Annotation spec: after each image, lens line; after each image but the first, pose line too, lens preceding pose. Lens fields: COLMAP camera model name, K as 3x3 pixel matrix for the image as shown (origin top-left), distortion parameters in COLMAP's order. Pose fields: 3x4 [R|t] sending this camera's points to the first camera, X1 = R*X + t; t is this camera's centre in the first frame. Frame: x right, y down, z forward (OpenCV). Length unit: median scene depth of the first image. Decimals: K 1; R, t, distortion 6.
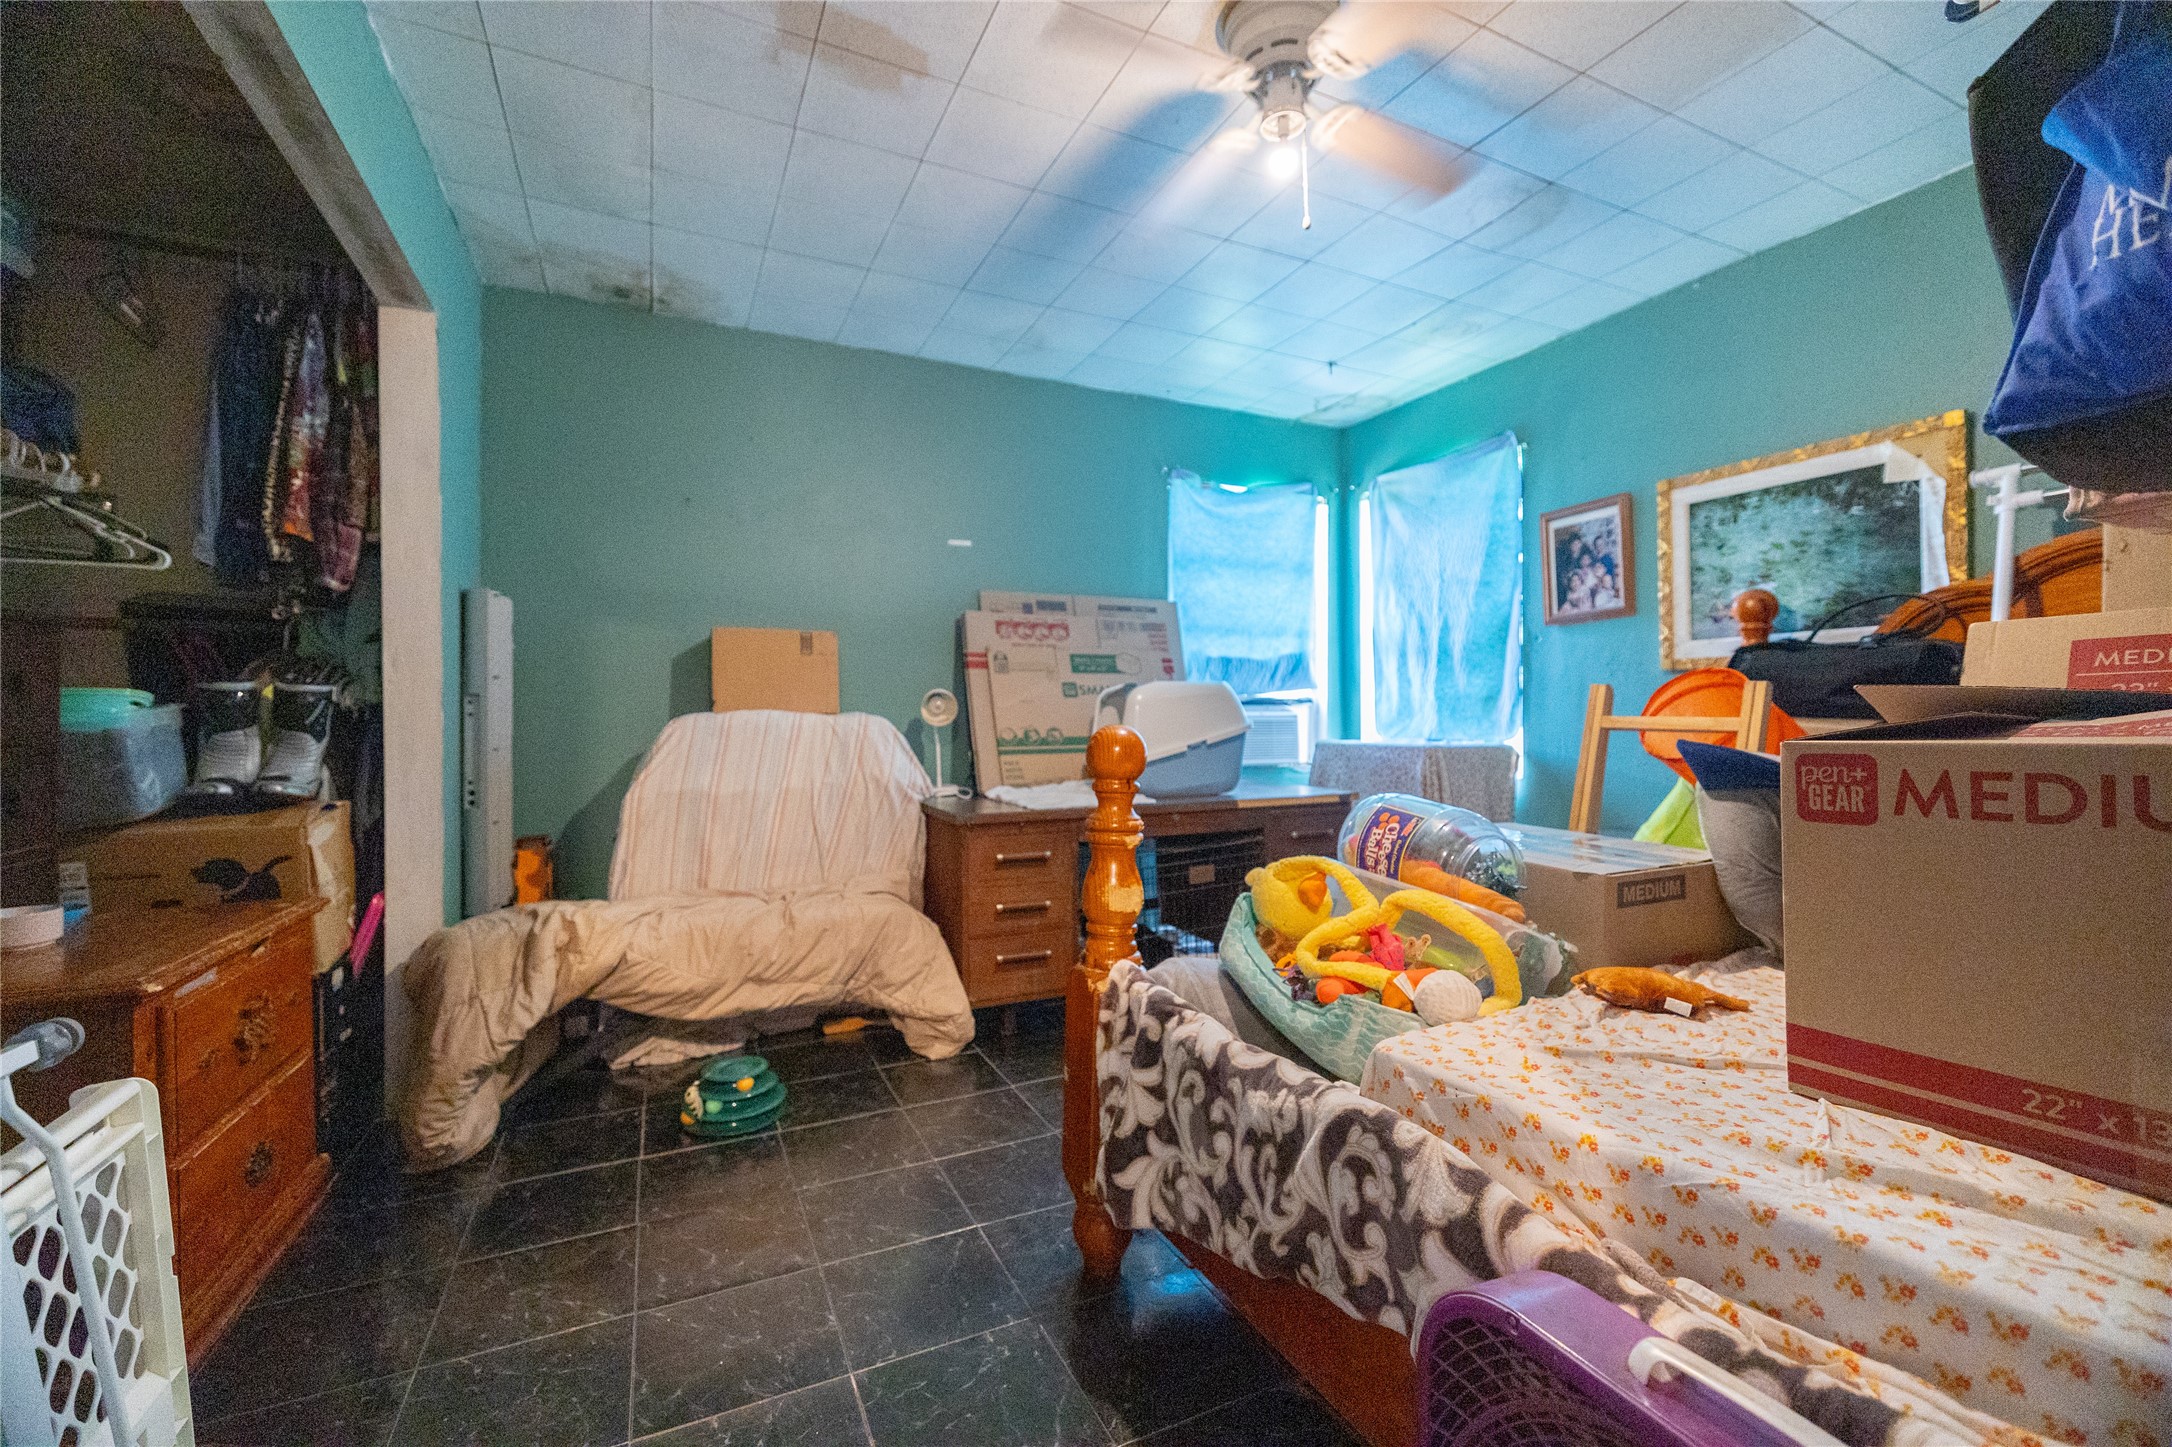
lens RADIAL K [[911.6, 0, 1088.8], [0, 911.6, 721.7], [0, 0, 1]] dist [0.002589, -0.001400]
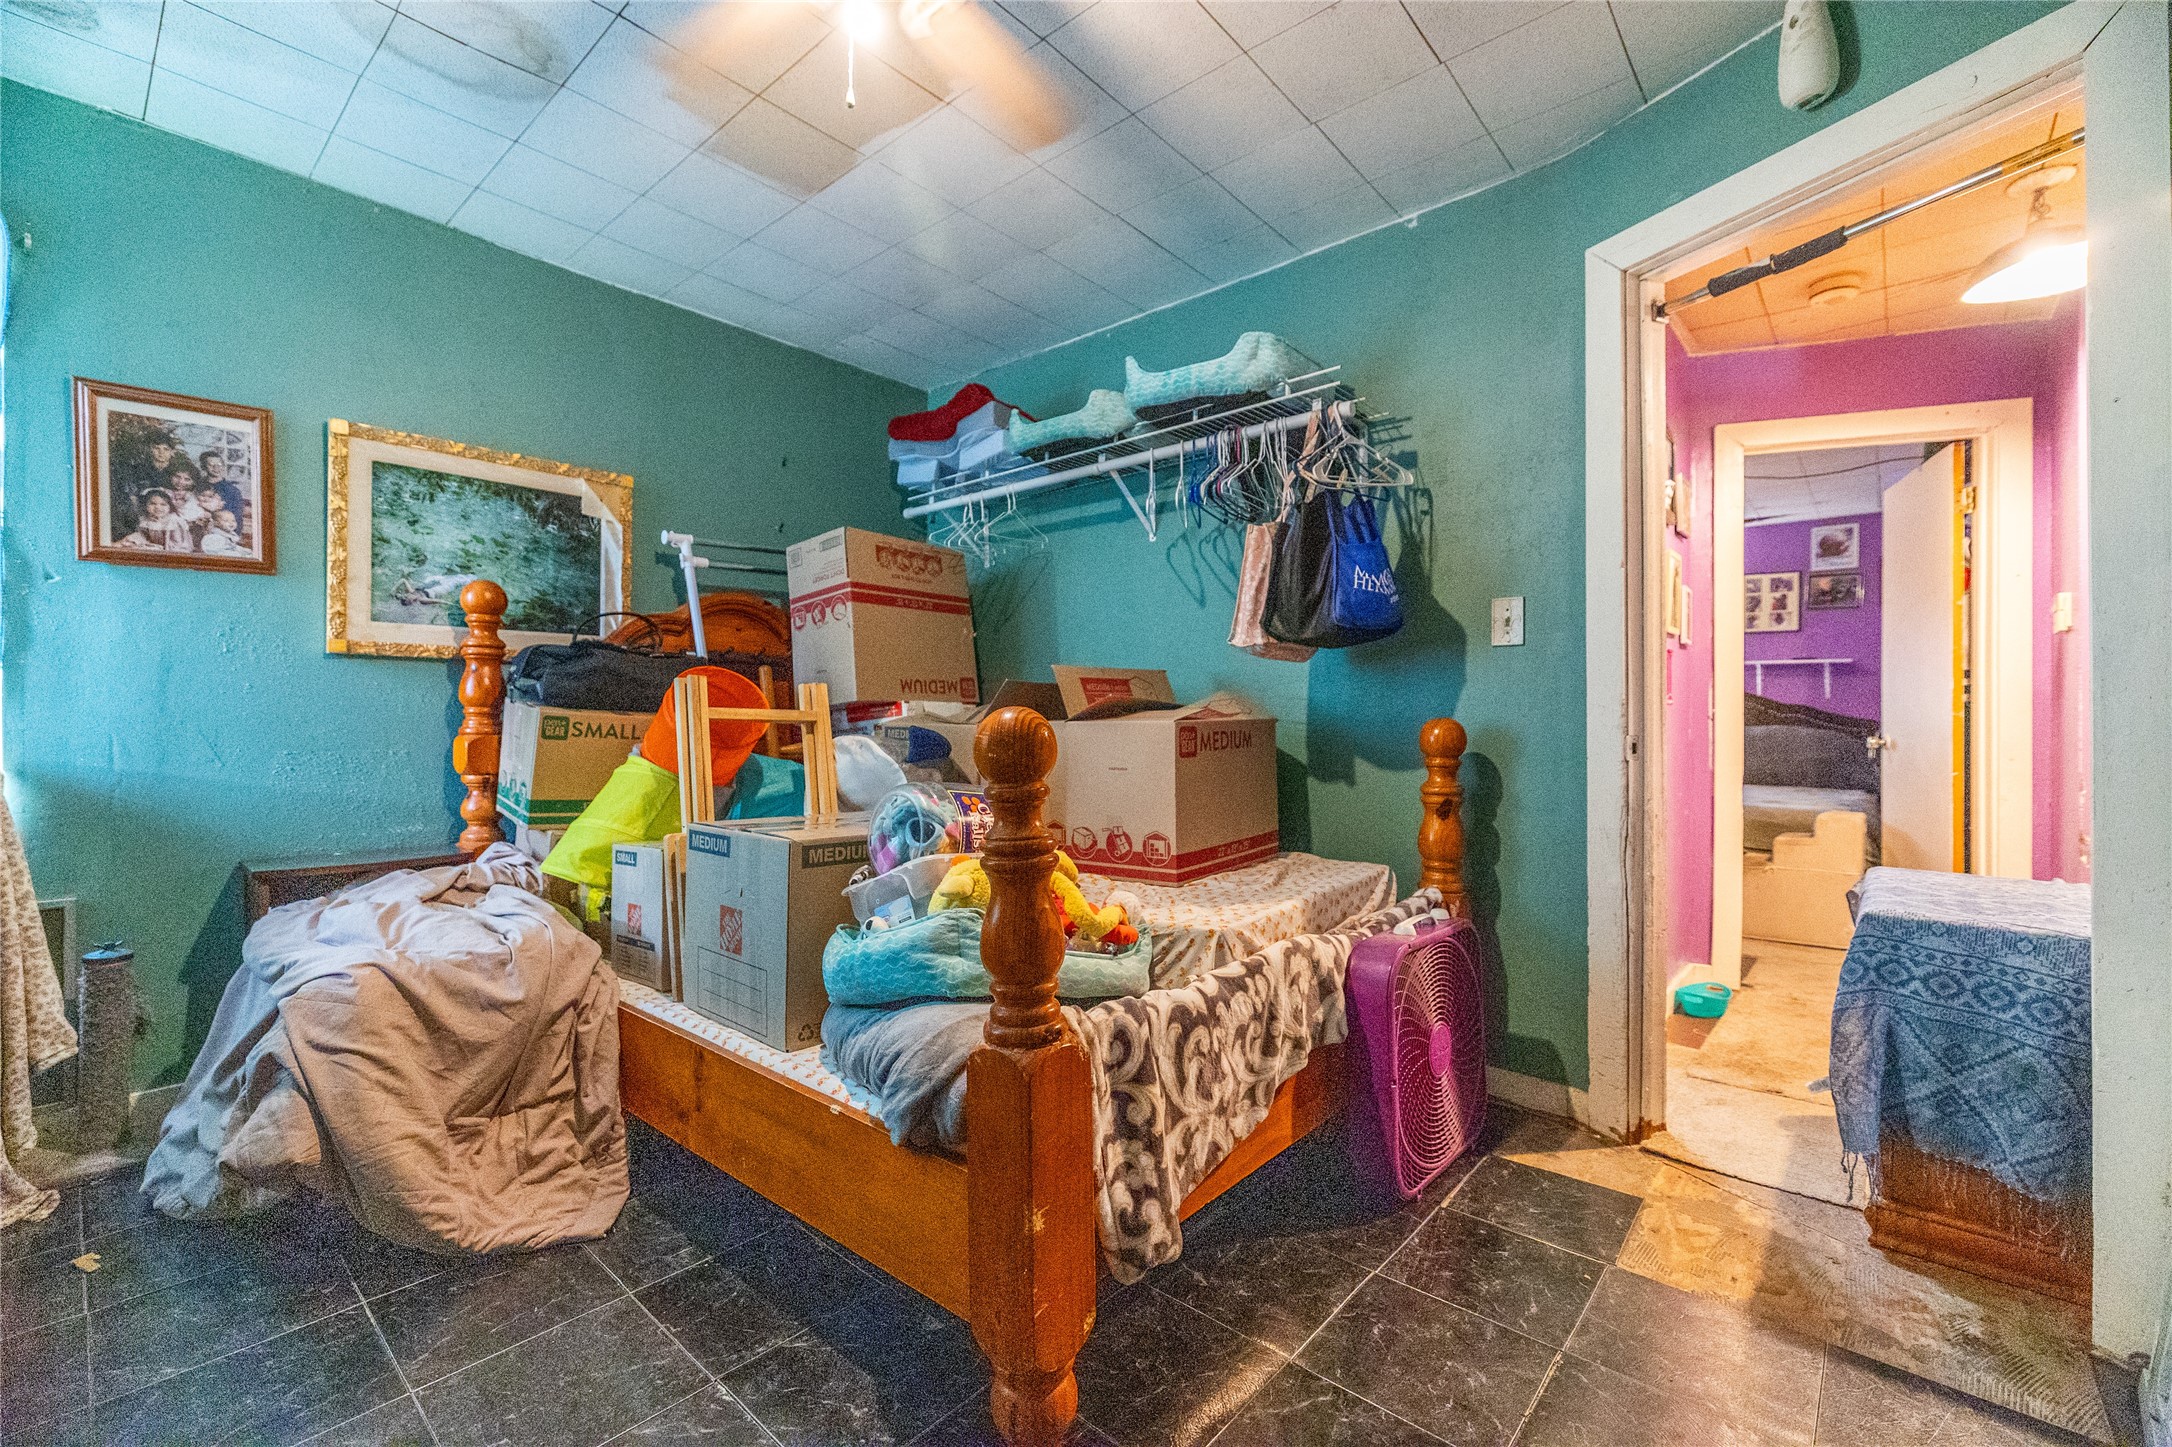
lens RADIAL K [[911.6, 0, 1088.2], [0, 911.6, 725.1], [0, 0, 1]] dist [0.002589, -0.001400]
pose [[-0.394298, -0.001225, 0.918982, -0.395262], [0.003607, 0.999989, 0.002881, 0.008637], [-0.918976, 0.004450, -0.394289, 0.731415]]
